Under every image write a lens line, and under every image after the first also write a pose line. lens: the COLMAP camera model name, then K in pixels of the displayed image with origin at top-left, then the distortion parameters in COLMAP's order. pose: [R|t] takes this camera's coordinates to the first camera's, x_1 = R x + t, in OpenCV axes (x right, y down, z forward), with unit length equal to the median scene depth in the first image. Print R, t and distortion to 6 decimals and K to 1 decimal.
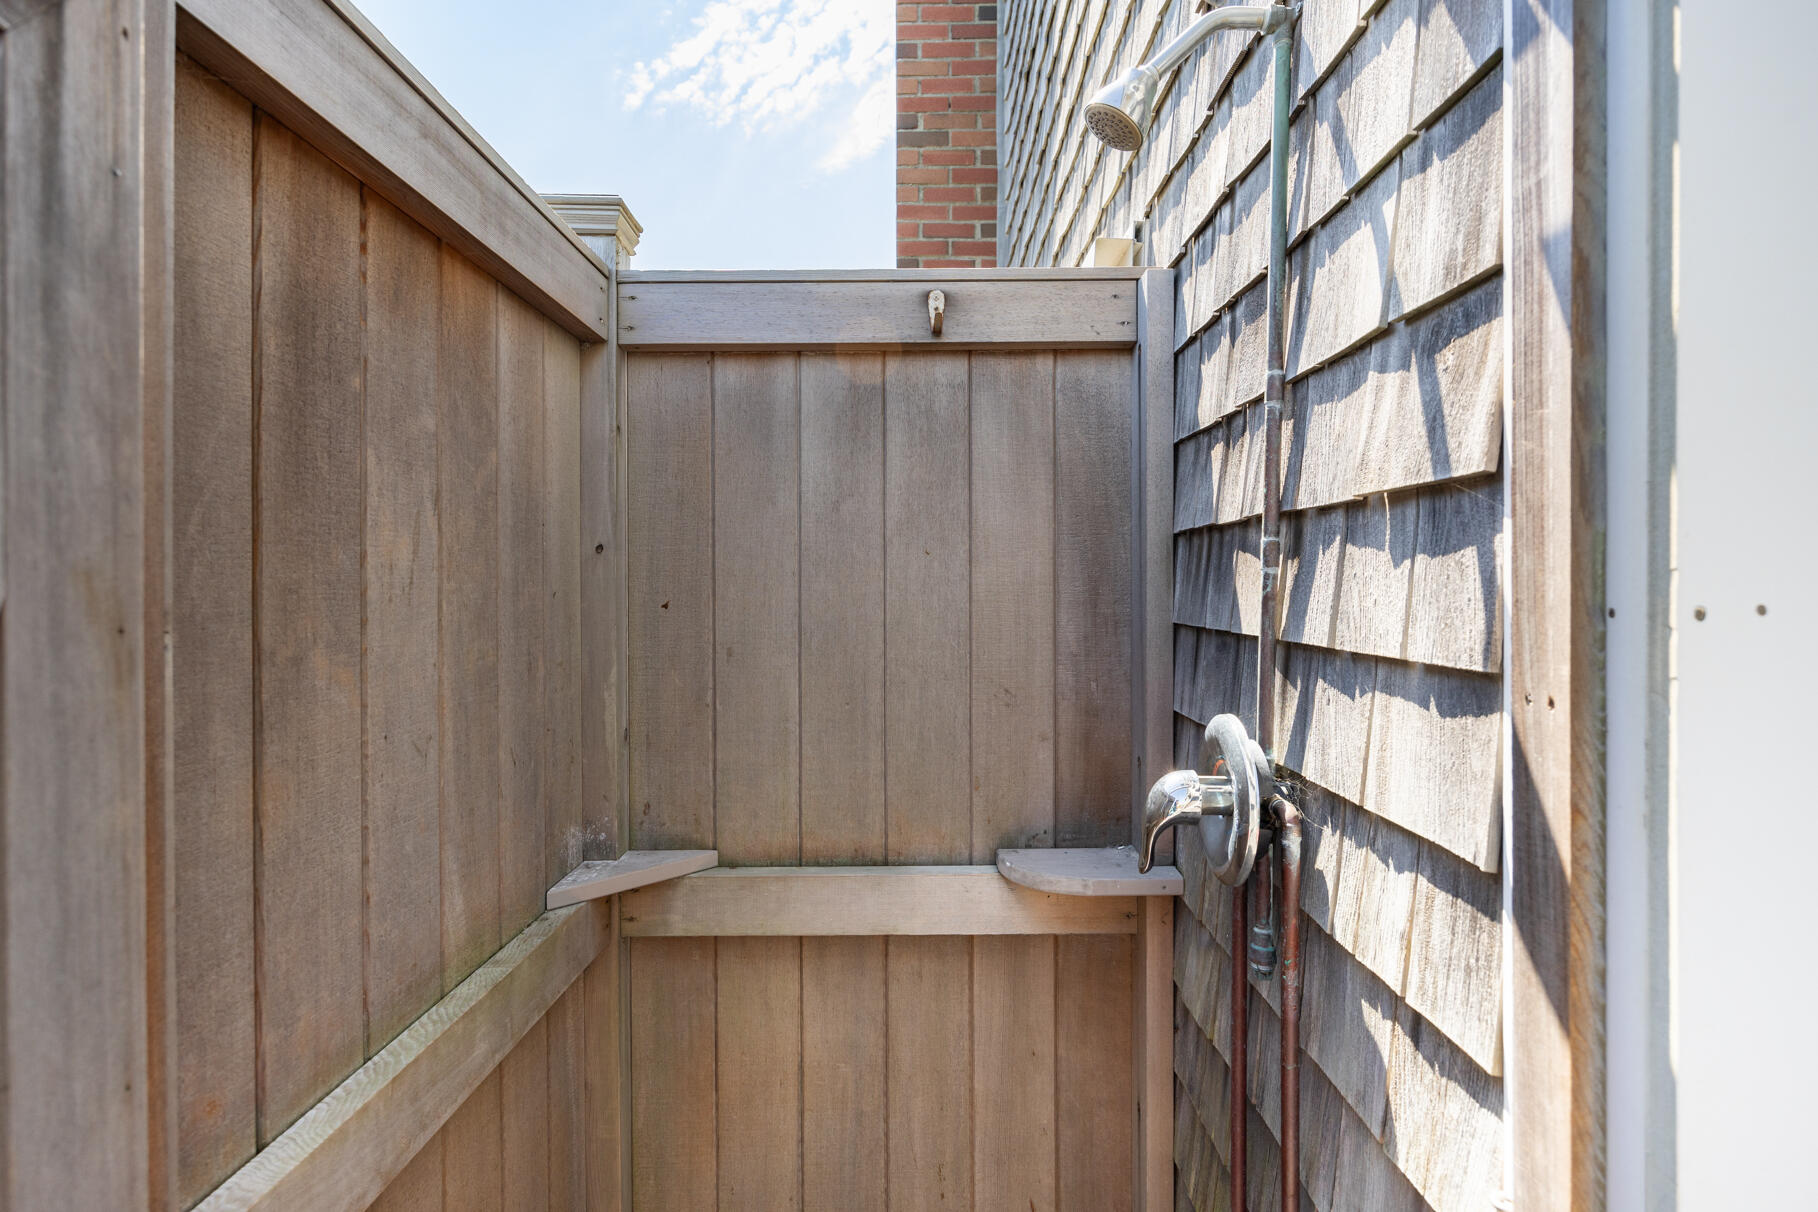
lens RADIAL K [[917.2, 0, 906.8], [0, 917.2, 592.1], [0, 0, 1]] dist [-0.003526, 0.002109]
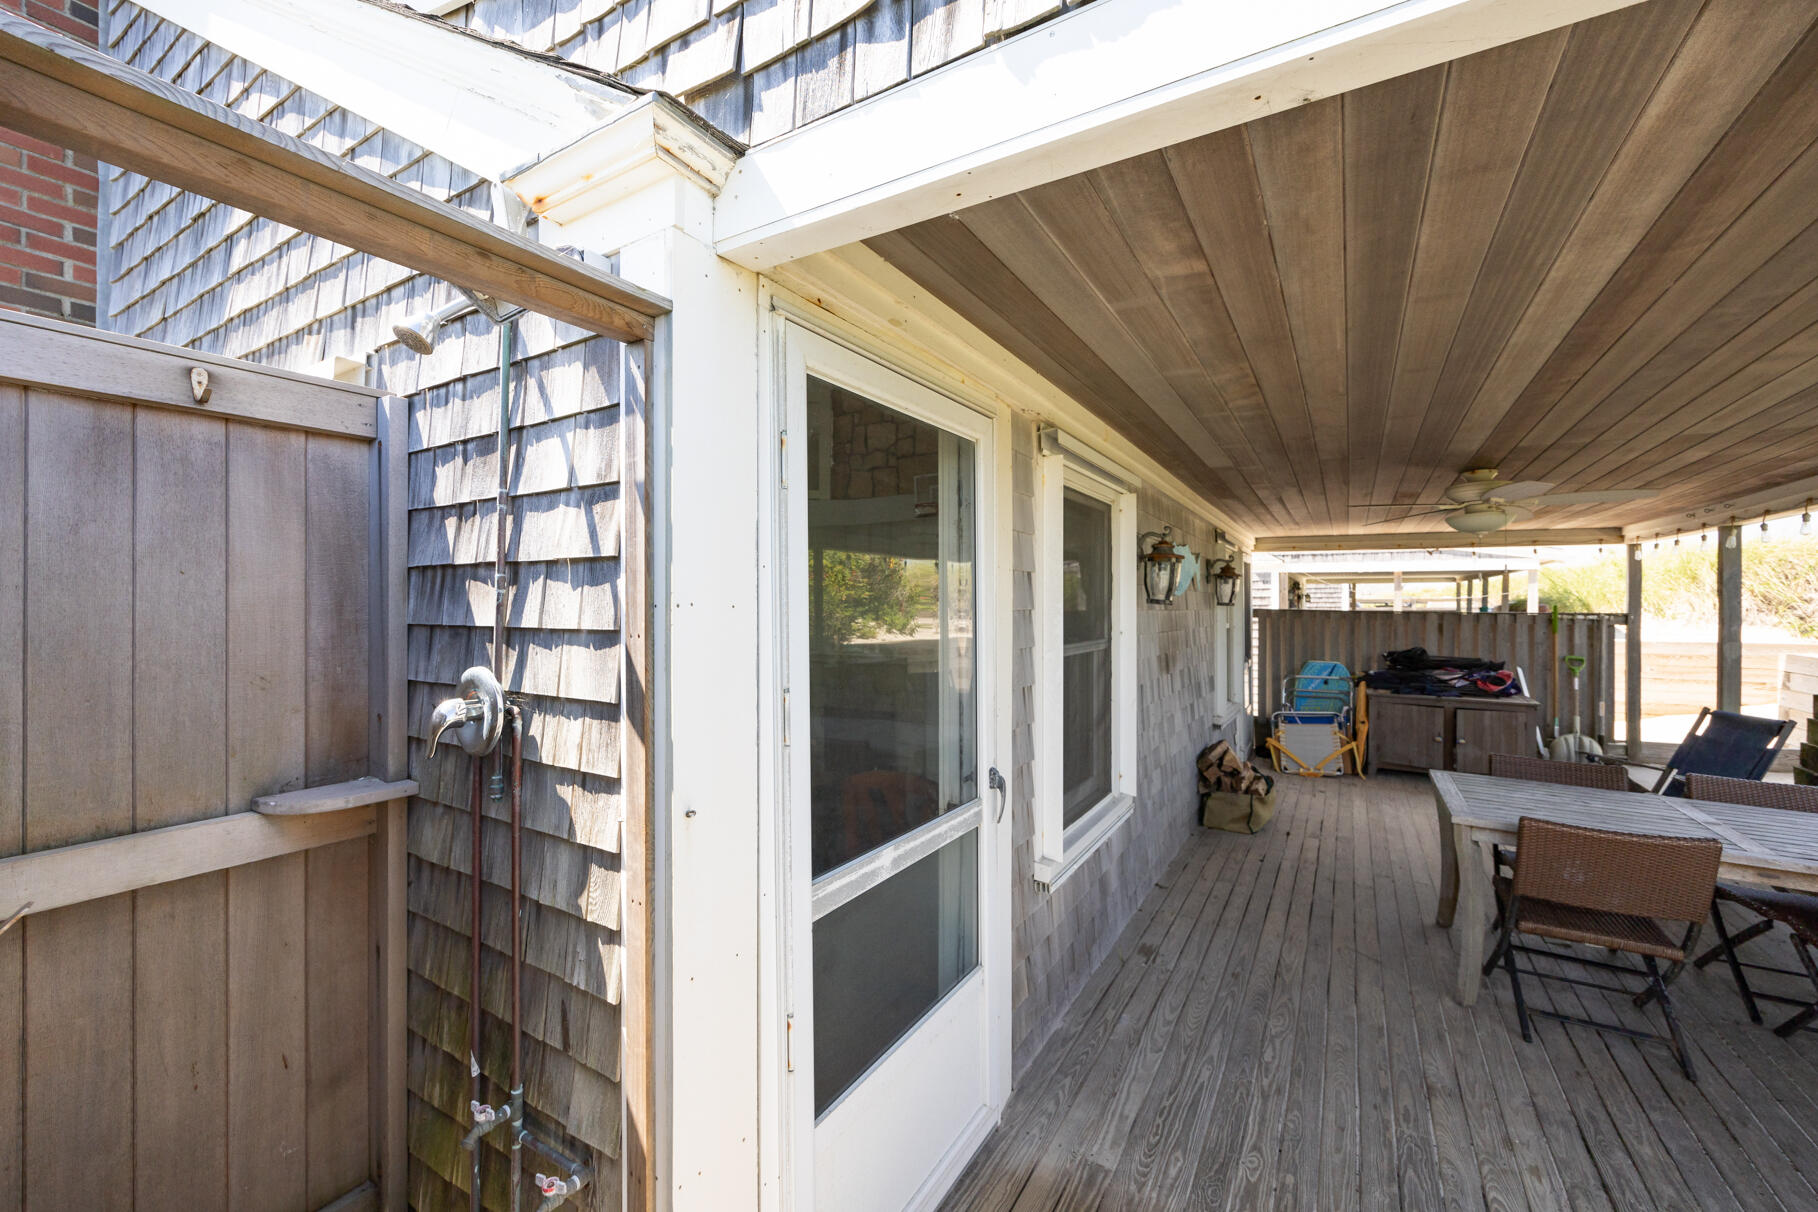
lens RADIAL K [[728.8, 0, 908.1], [0, 728.8, 605.7], [0, 0, 1]] dist [-0.000172, 0.000134]
pose [[0.512653, 0.001676, 0.858594, -0.405351], [0.006616, 0.999961, -0.005902, 0.018275], [-0.858570, 0.008706, 0.512622, -0.445850]]
